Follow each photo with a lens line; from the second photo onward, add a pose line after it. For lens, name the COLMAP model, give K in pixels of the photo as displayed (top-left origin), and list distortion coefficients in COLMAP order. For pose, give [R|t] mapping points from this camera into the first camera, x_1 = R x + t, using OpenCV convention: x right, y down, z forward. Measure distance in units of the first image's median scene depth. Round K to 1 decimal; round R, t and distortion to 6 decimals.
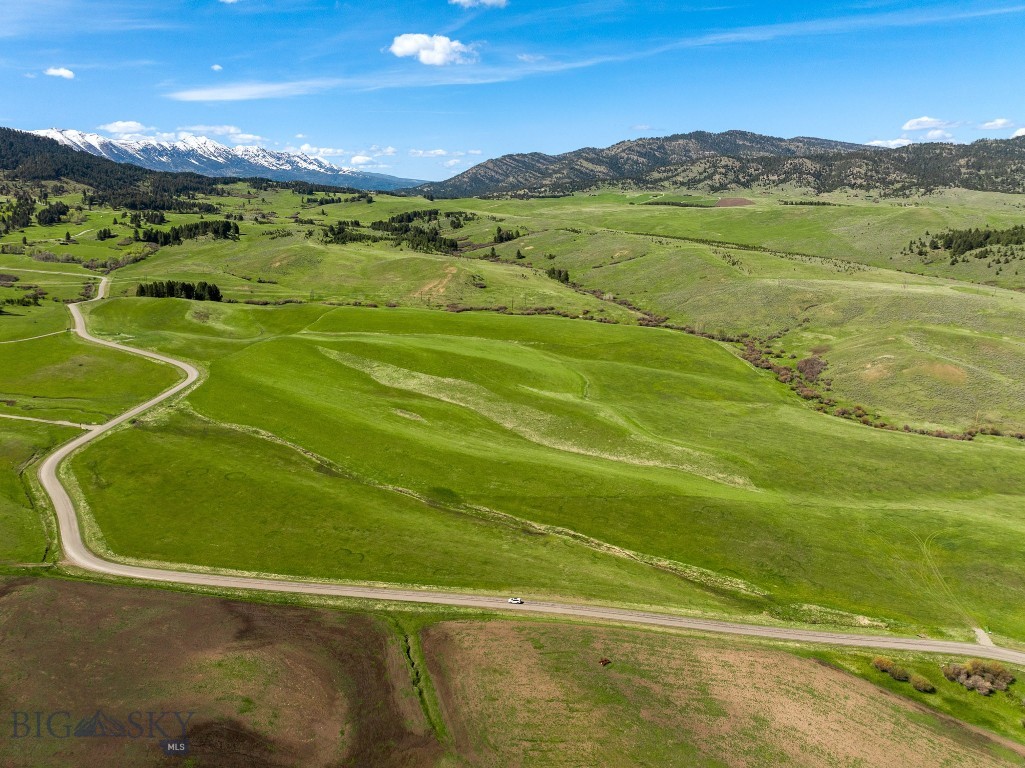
lens RADIAL K [[734.1, 0, 512.5], [0, 734.1, 384.0], [0, 0, 1]] dist [-0.039917, 0.008323]
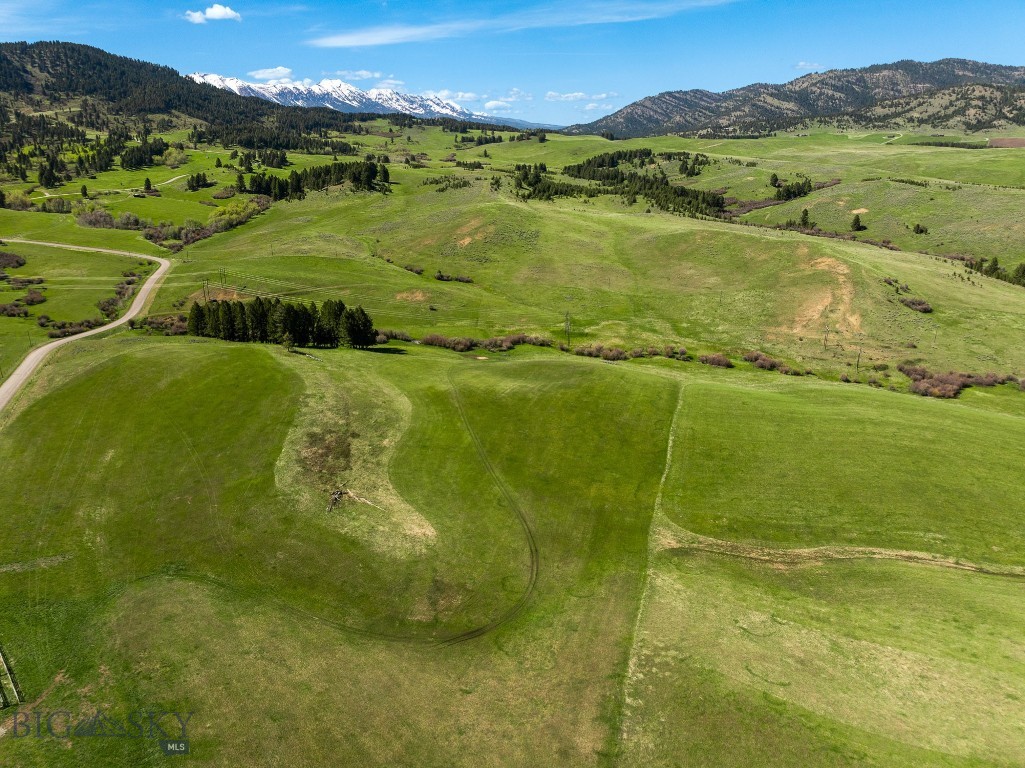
lens RADIAL K [[734.1, 0, 512.5], [0, 734.1, 384.0], [0, 0, 1]] dist [-0.039917, 0.008323]
pose [[0.986224, 0.047941, -0.158316, -0.101574], [-0.037119, 0.996812, 0.070622, -0.050266], [0.161197, -0.063773, 0.984860, 0.238355]]
